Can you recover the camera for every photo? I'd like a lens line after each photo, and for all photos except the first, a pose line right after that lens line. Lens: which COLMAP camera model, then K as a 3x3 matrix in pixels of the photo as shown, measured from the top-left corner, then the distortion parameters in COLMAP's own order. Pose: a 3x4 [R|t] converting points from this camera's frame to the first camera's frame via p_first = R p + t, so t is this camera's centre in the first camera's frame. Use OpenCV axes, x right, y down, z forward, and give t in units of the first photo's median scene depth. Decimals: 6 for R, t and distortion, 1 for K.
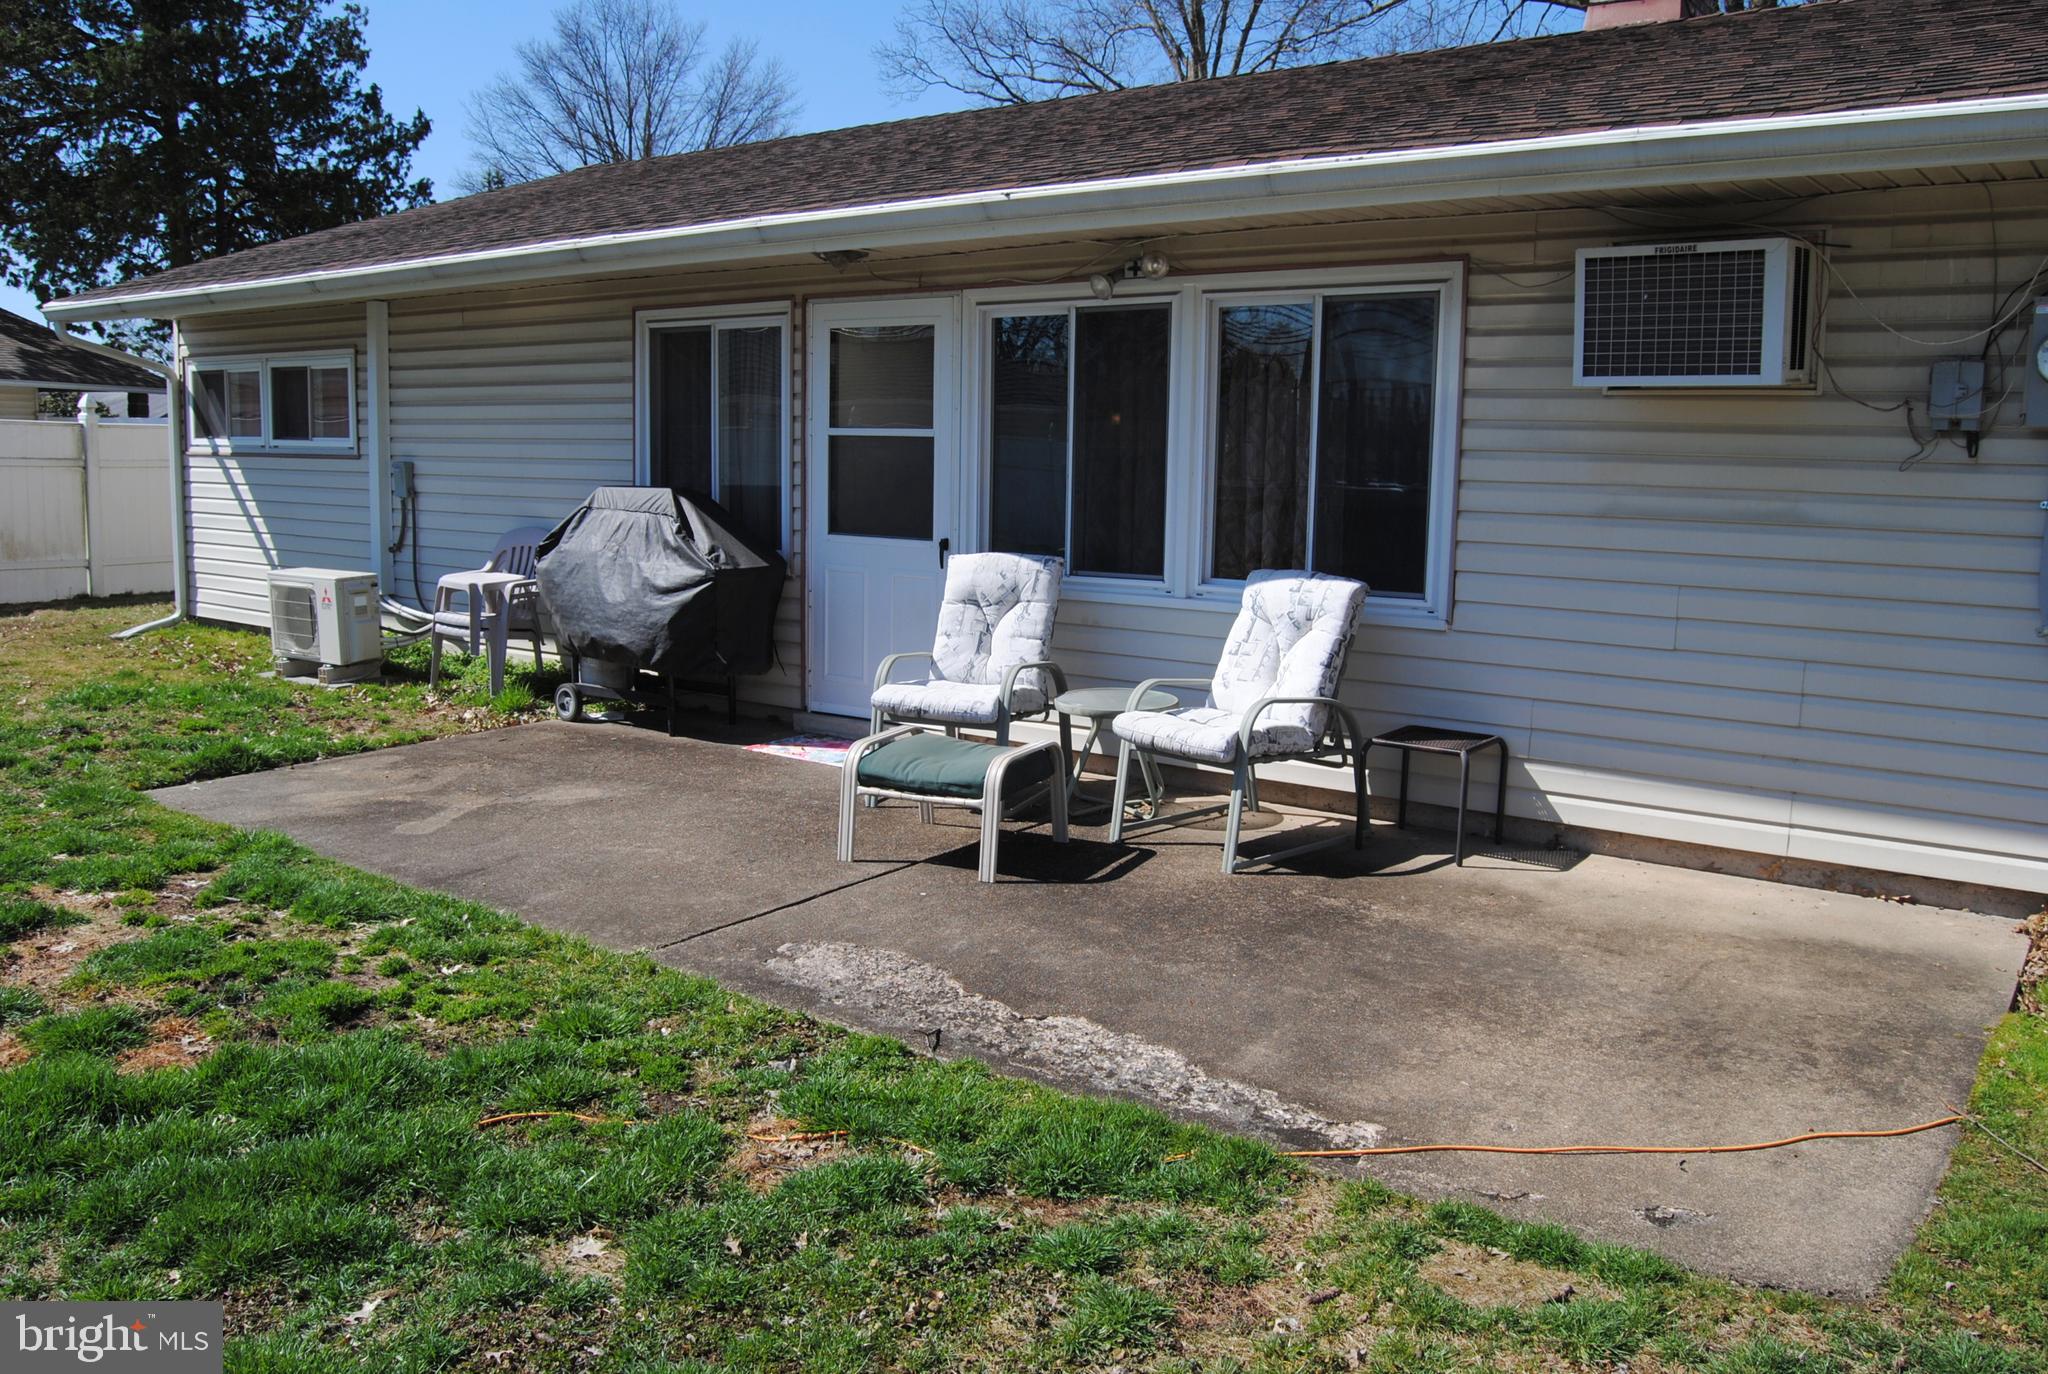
lens RADIAL K [[1614.8, 0, 1023.9], [0, 1614.8, 684.2], [0, 0, 1]] dist [-0.093907, 0.037007]
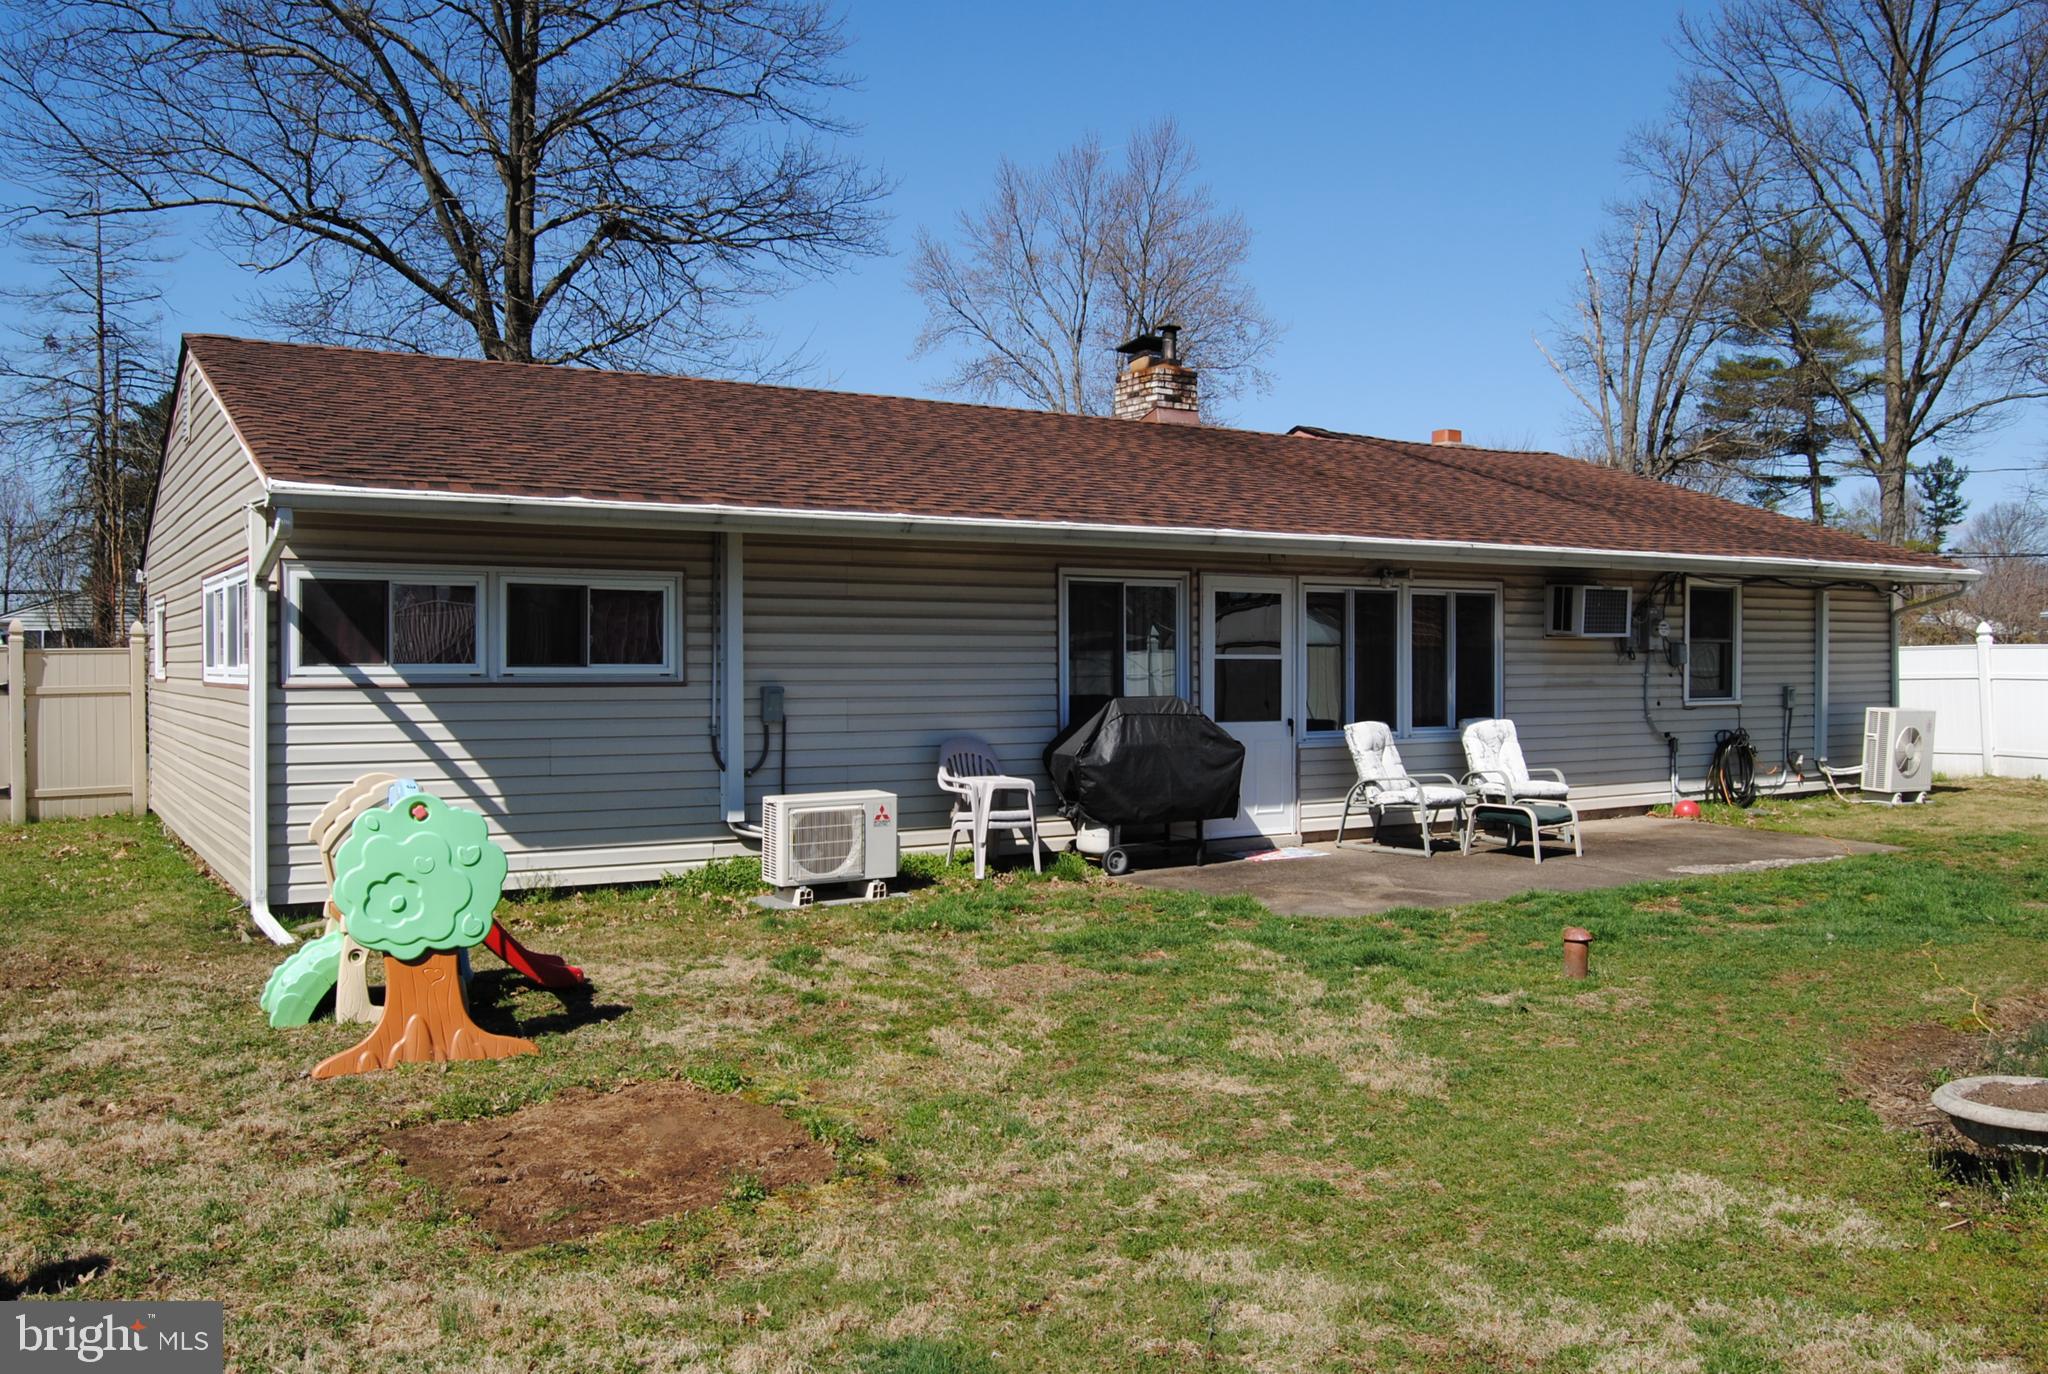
lens RADIAL K [[1614.8, 0, 1022.4], [0, 1614.8, 680.9], [0, 0, 1]] dist [-0.093907, 0.037007]
pose [[0.369965, -0.032575, 0.928474, -1.297757], [0.137941, 0.990234, -0.020223, -0.100812], [-0.918748, 0.135557, 0.370846, 0.469127]]
